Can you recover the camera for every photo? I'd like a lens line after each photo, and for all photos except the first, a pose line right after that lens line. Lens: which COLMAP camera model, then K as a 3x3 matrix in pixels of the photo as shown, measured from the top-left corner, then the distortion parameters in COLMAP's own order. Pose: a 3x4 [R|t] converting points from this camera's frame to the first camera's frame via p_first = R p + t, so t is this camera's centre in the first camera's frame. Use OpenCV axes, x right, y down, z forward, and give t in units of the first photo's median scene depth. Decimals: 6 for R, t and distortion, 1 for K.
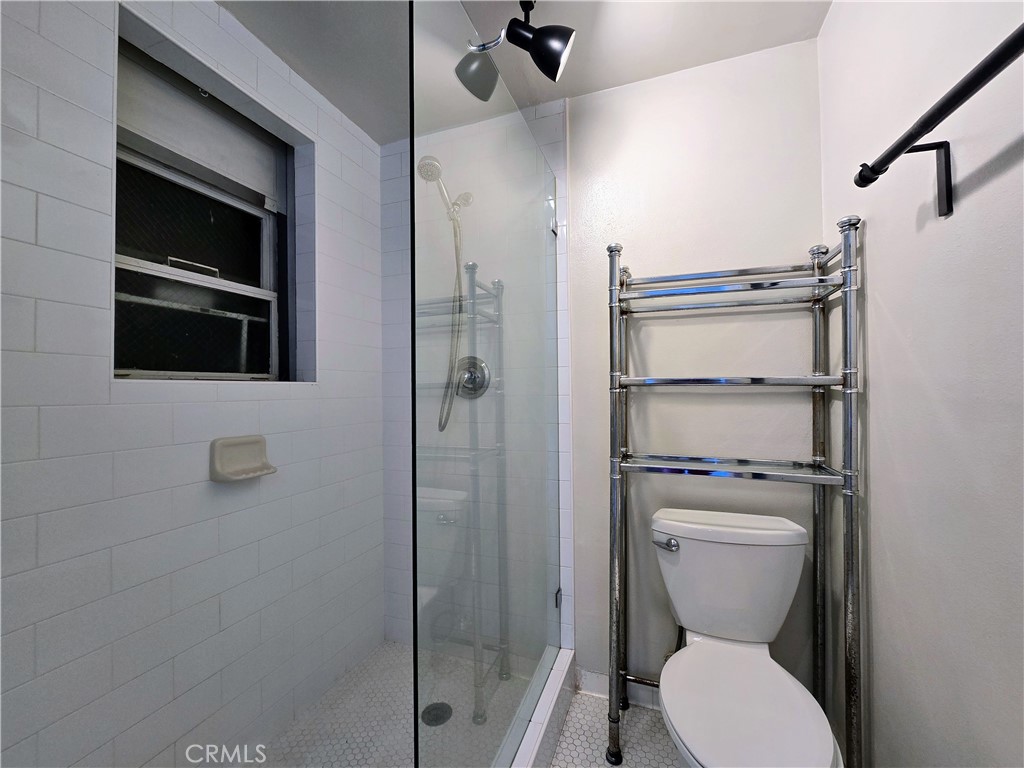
lens RADIAL K [[421.6, 0, 517.5], [0, 421.6, 390.5], [0, 0, 1]] dist [-0.005151, 0.001076]
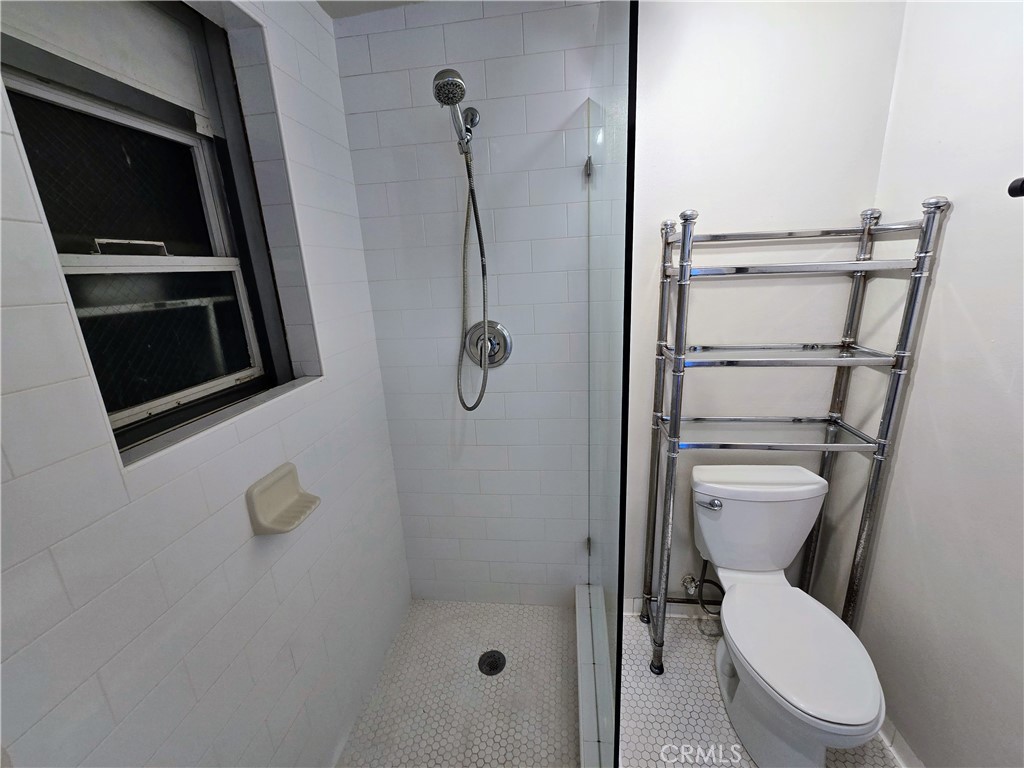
lens RADIAL K [[421.6, 0, 510.9], [0, 421.6, 386.2], [0, 0, 1]] dist [-0.005151, 0.001076]
pose [[0.973305, -0.096478, 0.208251, -0.318055], [0.037169, 0.961639, 0.271787, -0.226075], [-0.226484, -0.256792, 0.939555, 0.152515]]
